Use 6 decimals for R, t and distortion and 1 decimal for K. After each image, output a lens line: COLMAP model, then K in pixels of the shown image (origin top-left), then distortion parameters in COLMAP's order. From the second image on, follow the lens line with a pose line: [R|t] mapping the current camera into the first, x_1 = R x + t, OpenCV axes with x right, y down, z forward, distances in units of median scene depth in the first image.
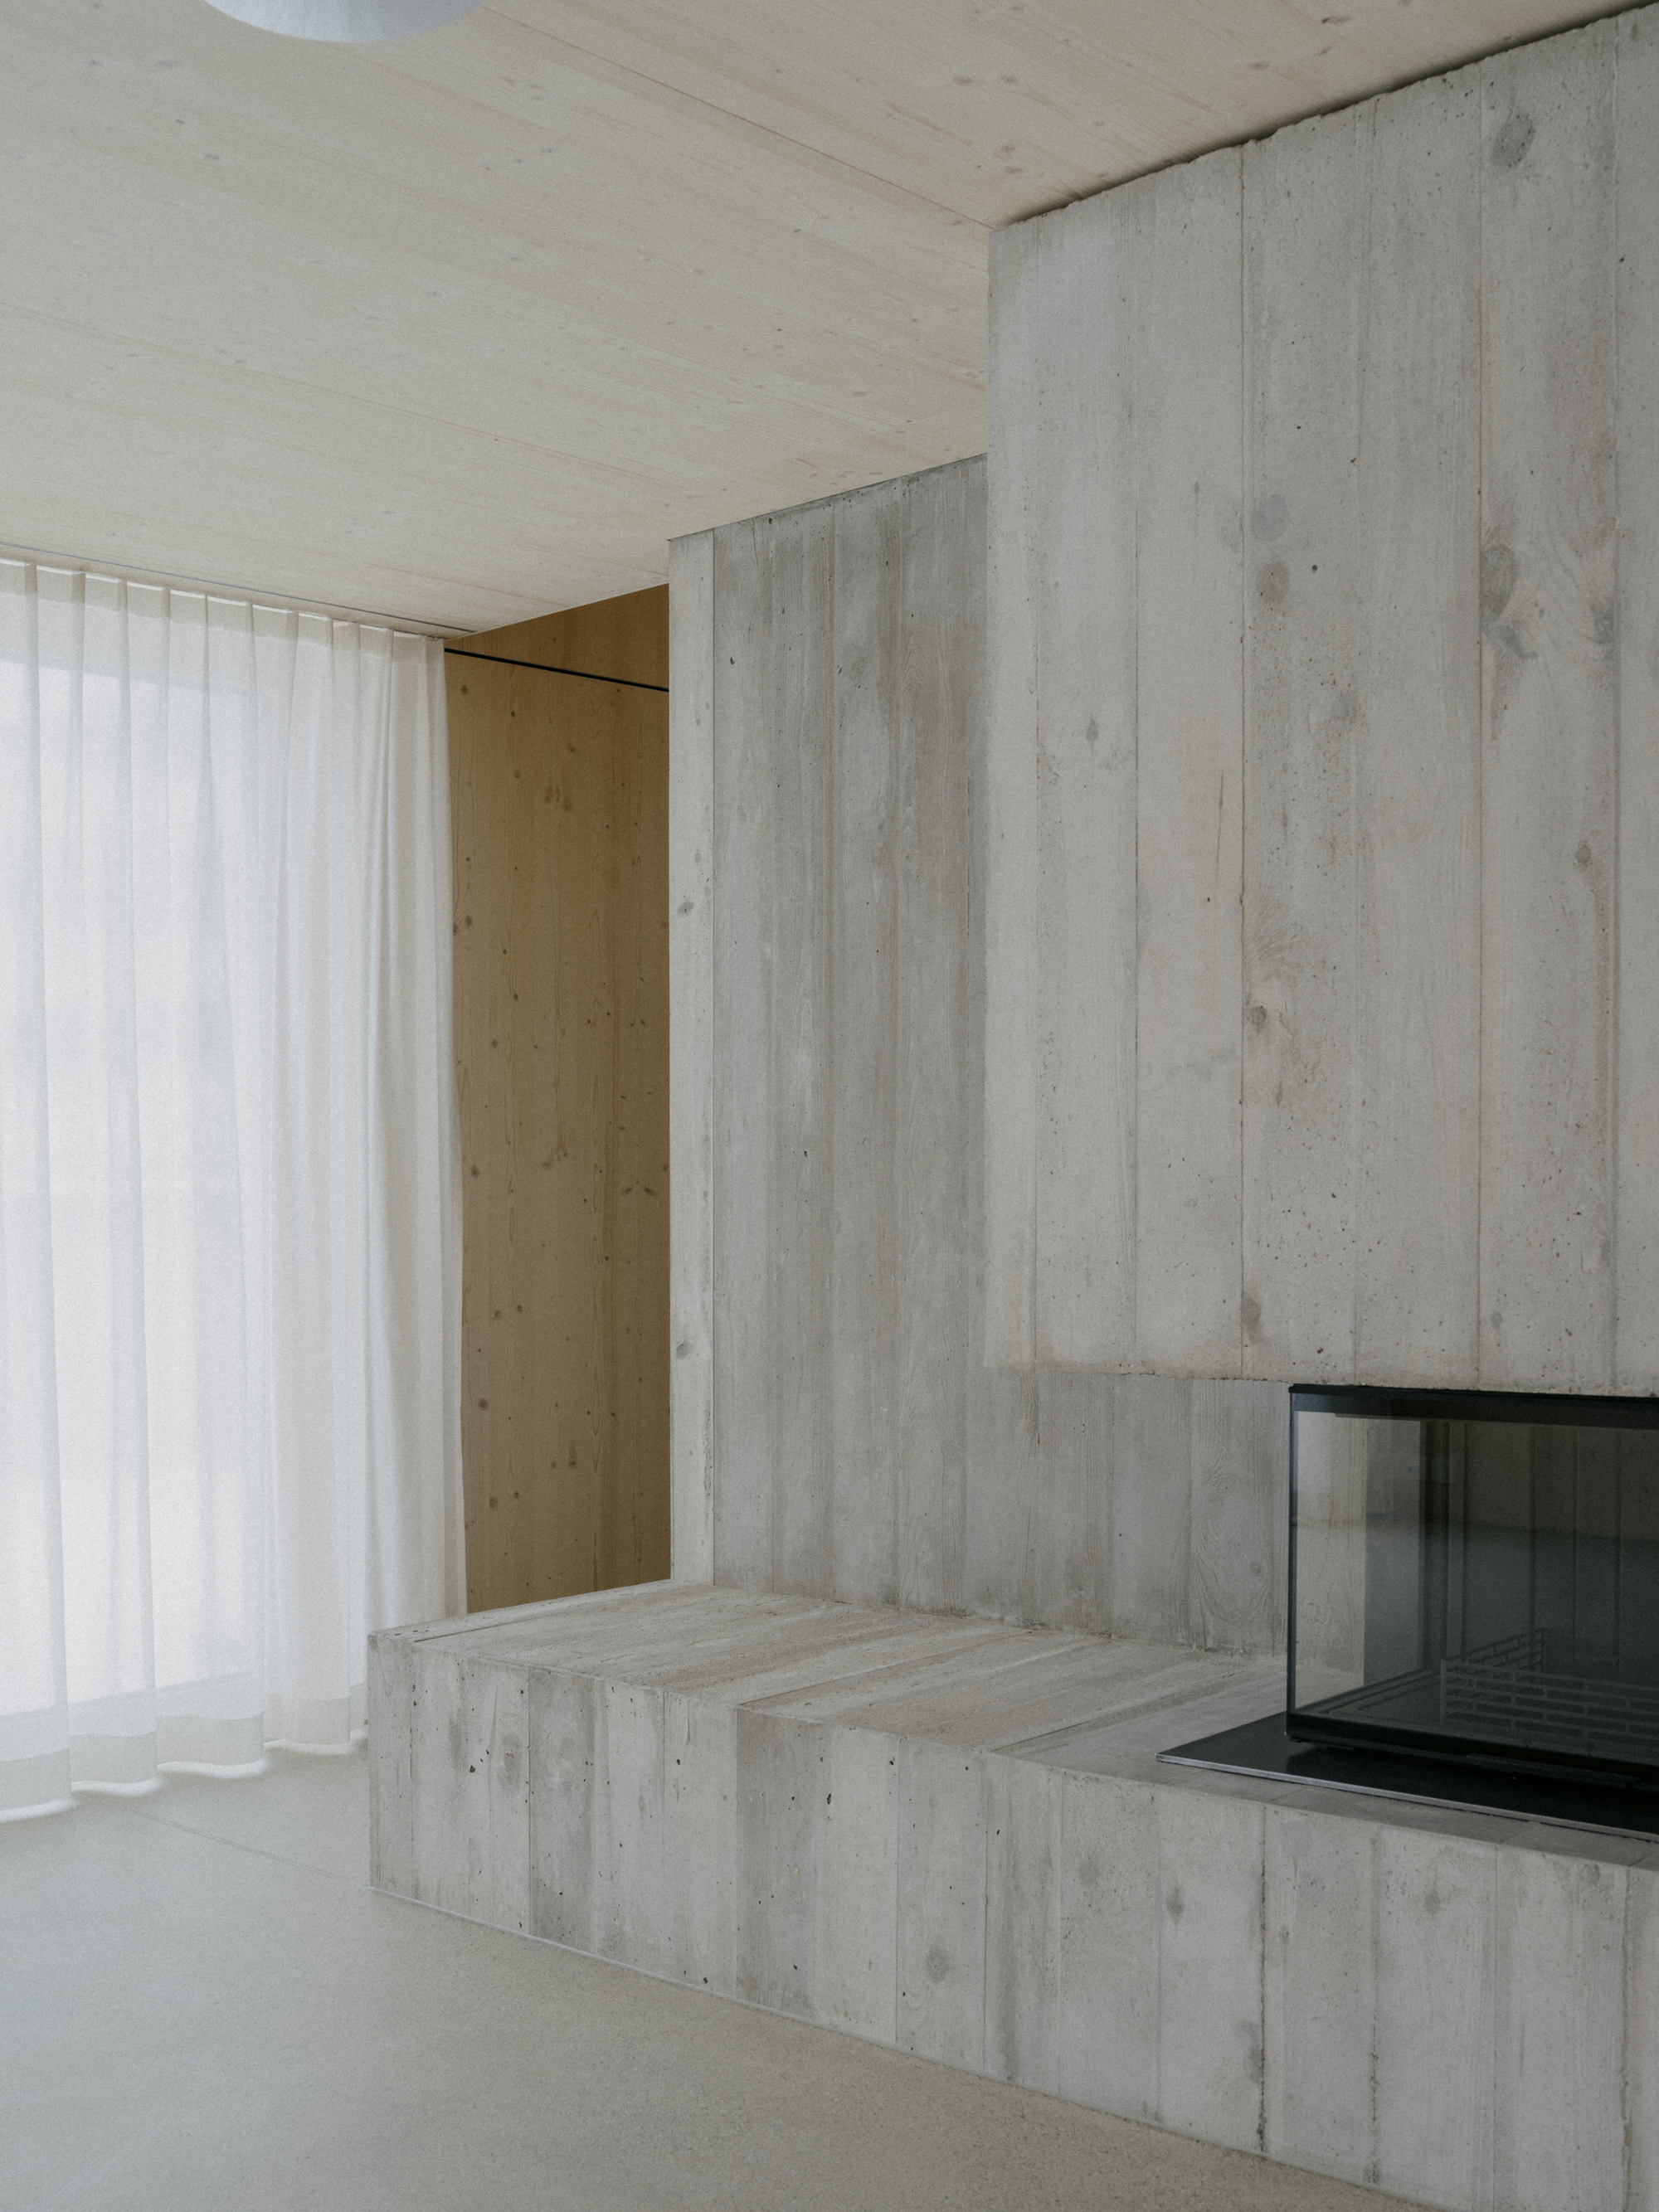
lens RADIAL K [[2389.3, 0, 829.5], [0, 2389.3, 1106.0], [0, 0, 1]] dist [-0.056075, -0.004036]
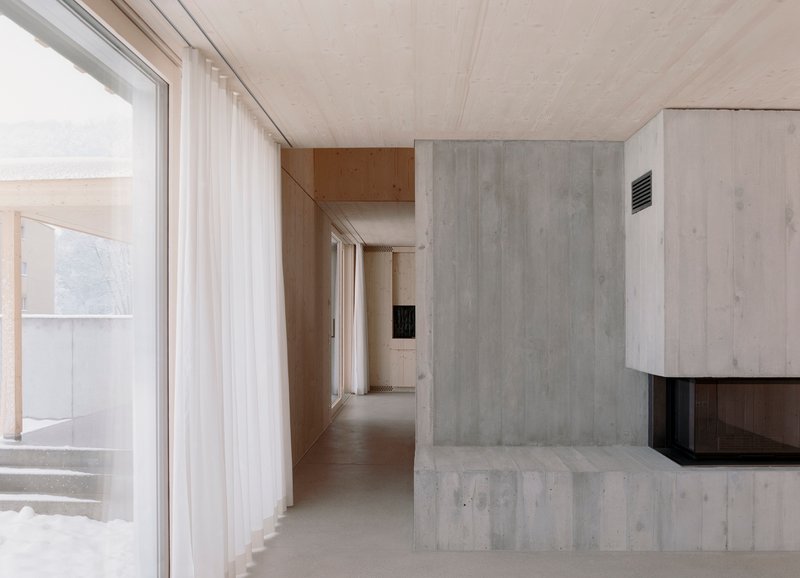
lens RADIAL K [[713.0, 0, 400.5], [0, 713.0, 256.0], [0, 0, 1]] dist [-0.051906, 0.008345]
pose [[0.741269, 0.076701, 0.666811, -0.942697], [-0.041913, 0.996800, -0.068065, 0.000729], [-0.669898, 0.022507, 0.742112, 0.322135]]
